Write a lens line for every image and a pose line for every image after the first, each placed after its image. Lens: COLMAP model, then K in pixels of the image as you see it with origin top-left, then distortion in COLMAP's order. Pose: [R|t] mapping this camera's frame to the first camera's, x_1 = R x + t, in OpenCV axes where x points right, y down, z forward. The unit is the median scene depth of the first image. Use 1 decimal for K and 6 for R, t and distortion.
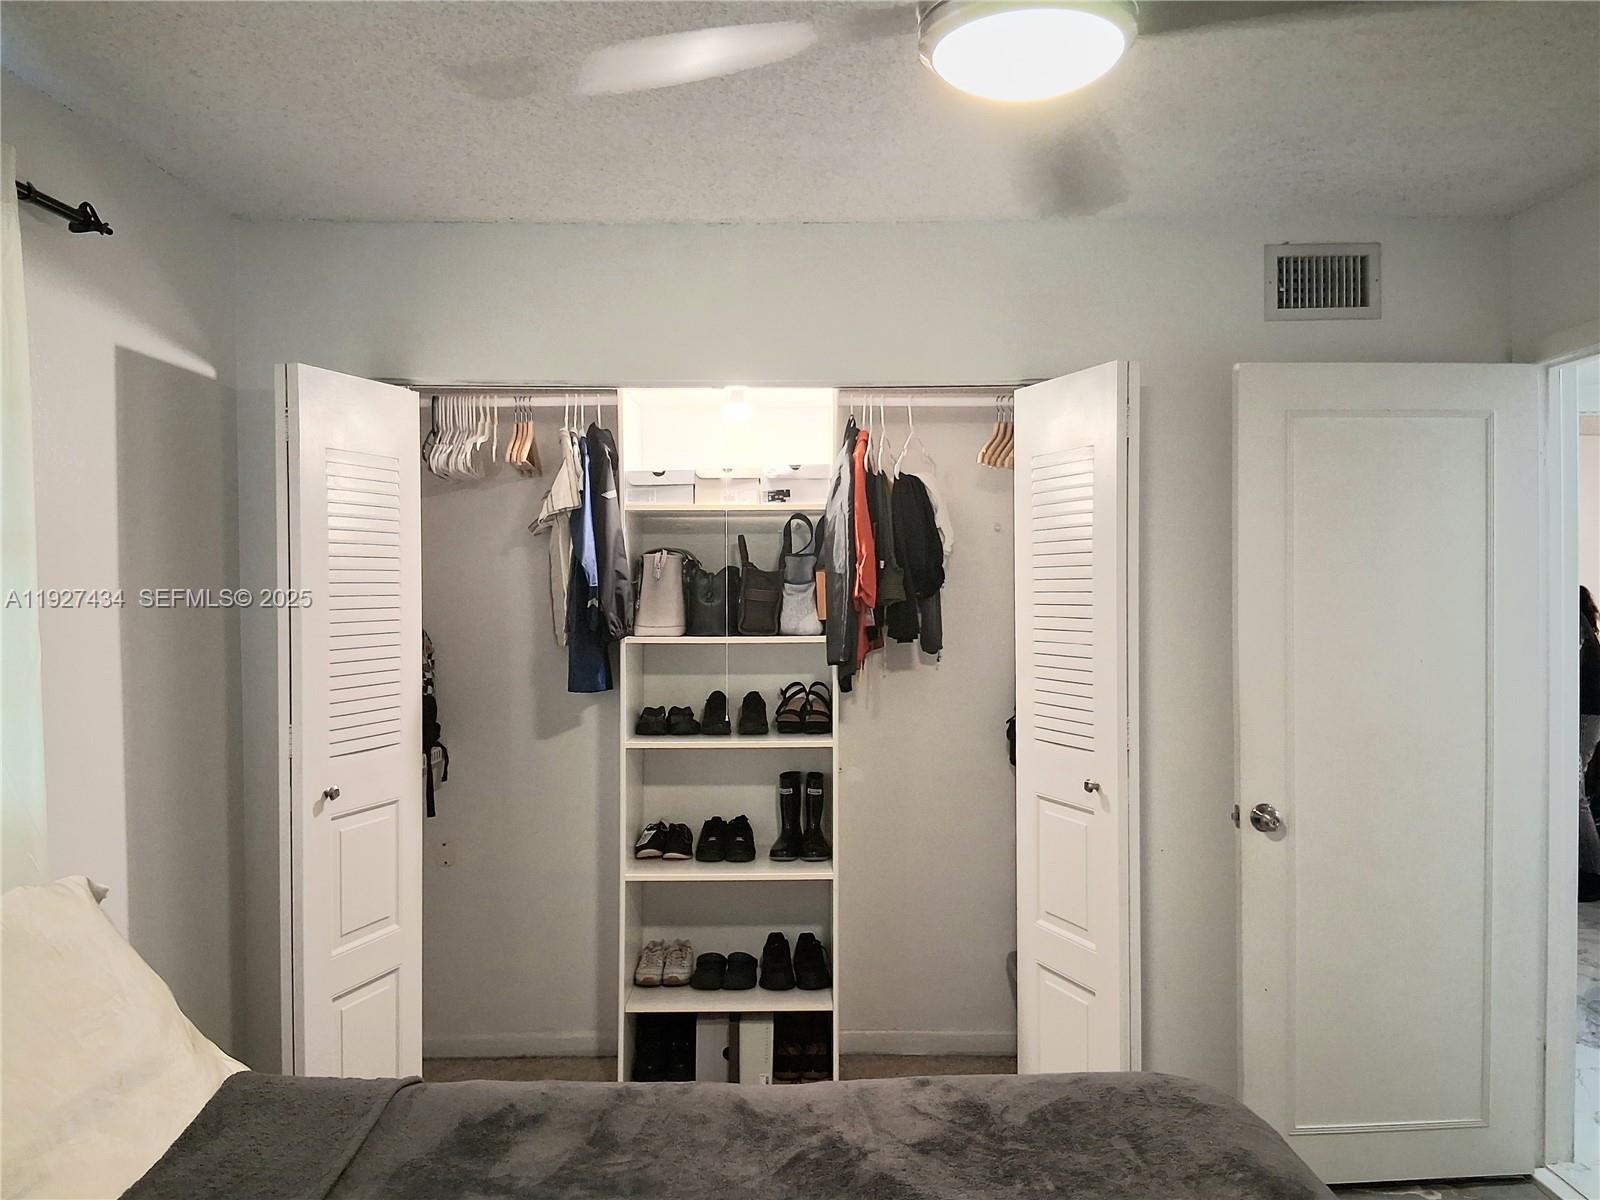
lens RADIAL K [[1240.2, 0, 798.9], [0, 1240.2, 599.5], [0, 0, 1]] dist [0.138026, -0.238494]
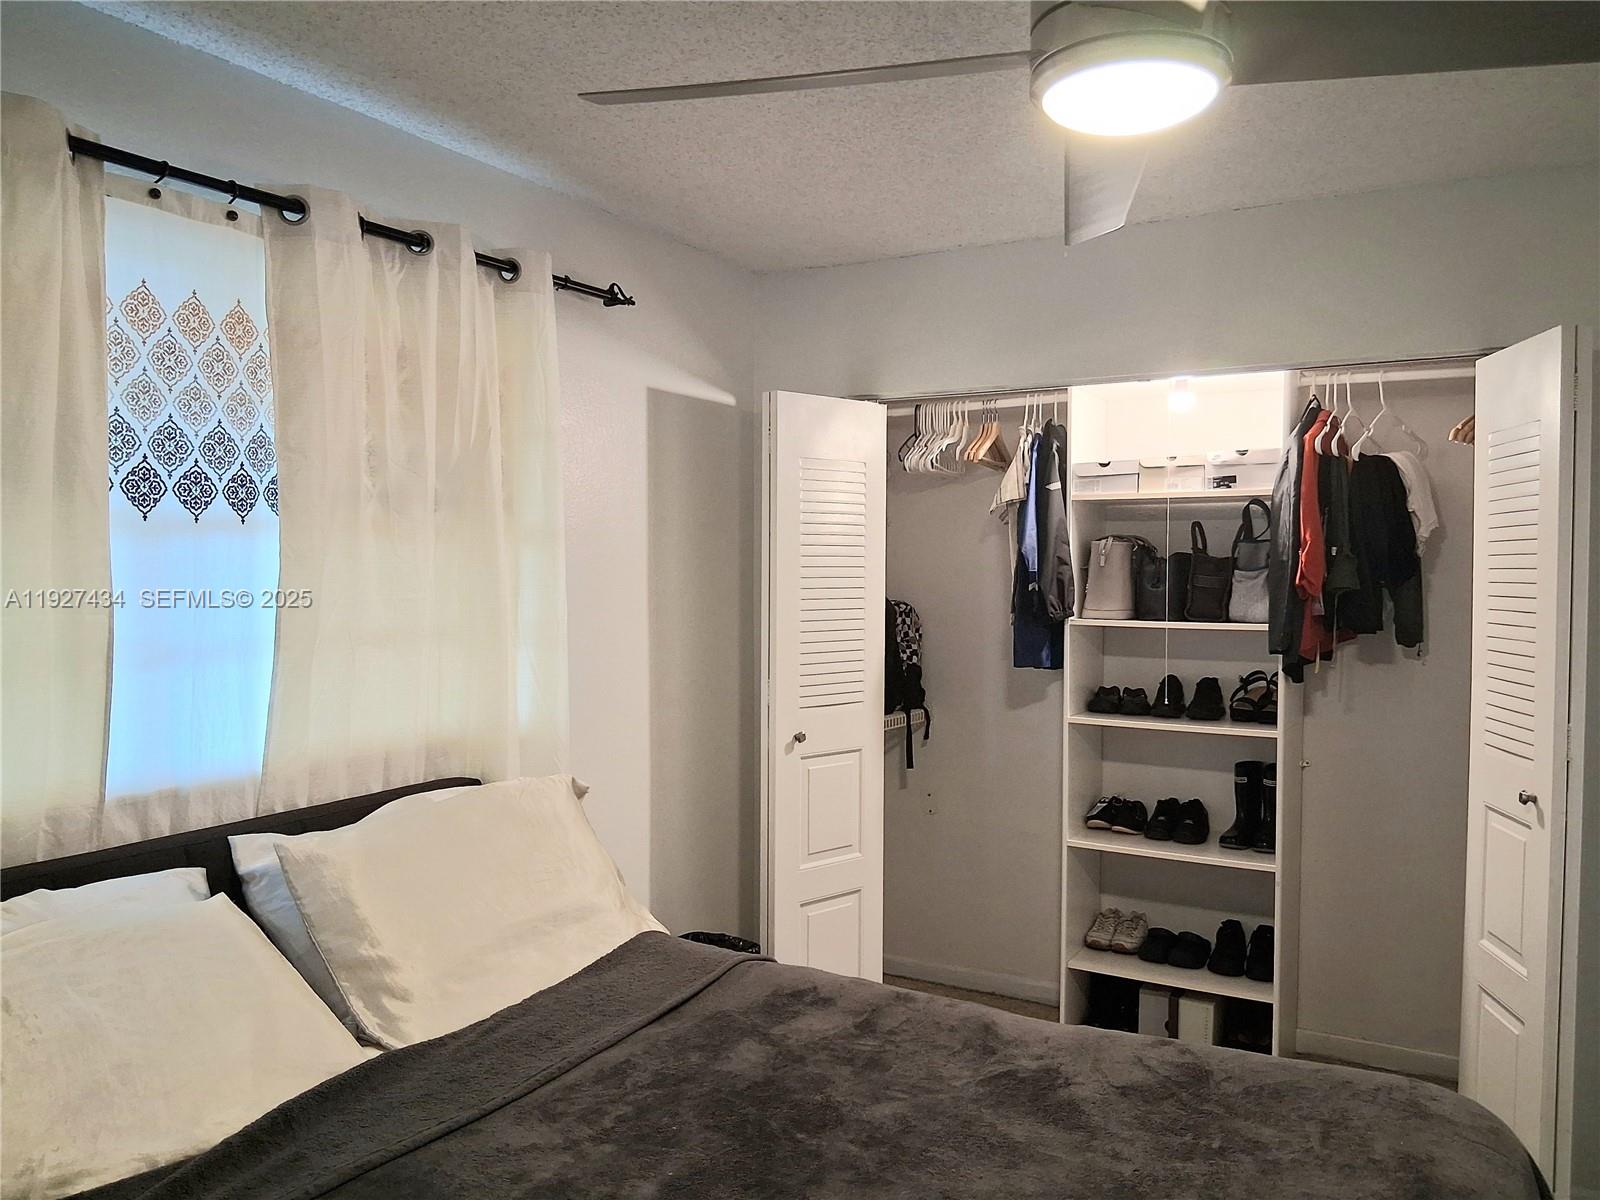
lens RADIAL K [[1223.8, 0, 796.6], [0, 1223.8, 596.0], [0, 0, 1]] dist [0.139837, -0.244628]
pose [[0.865984, 0.020035, -0.499671, 0.184144], [-0.013940, 0.999776, 0.015927, -0.003030], [0.499878, -0.006827, 0.866069, -0.034081]]
